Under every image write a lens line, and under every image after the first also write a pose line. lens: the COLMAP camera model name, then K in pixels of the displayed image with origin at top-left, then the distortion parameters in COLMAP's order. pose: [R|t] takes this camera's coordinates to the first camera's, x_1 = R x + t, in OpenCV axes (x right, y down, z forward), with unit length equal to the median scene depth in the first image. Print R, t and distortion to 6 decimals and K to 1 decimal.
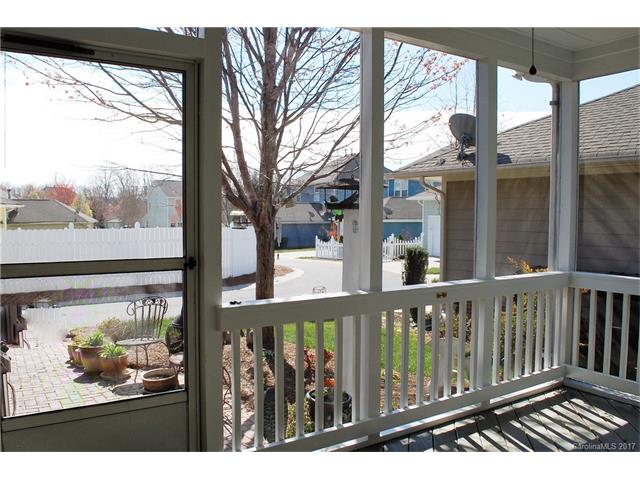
lens RADIAL K [[514.3, 0, 320.0], [0, 514.3, 240.0], [0, 0, 1]] dist [-0.002019, -0.132444]
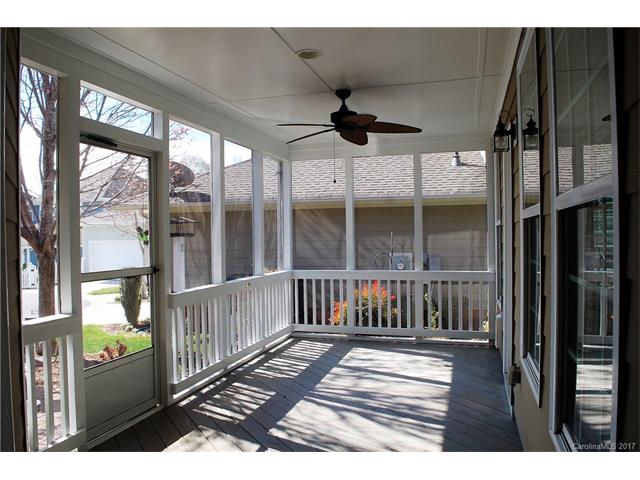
lens RADIAL K [[513.6, 0, 310.4], [0, 513.6, 242.3], [0, 0, 1]] dist [-0.060289, 0.004839]
pose [[0.762849, -0.021563, 0.646217, -0.584848], [0.049641, 0.998447, -0.025285, 0.014029], [-0.644669, 0.051368, 0.762734, -0.383506]]
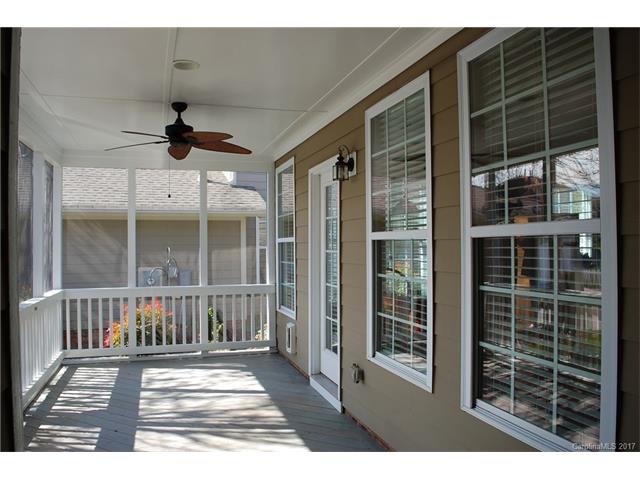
lens RADIAL K [[513.6, 0, 310.4], [0, 513.6, 242.3], [0, 0, 1]] dist [-0.060289, 0.004839]
pose [[0.270955, -0.000232, 0.962592, -0.766911], [0.056631, 0.998272, -0.015701, -0.013501], [-0.960925, 0.058767, 0.270500, -0.143128]]
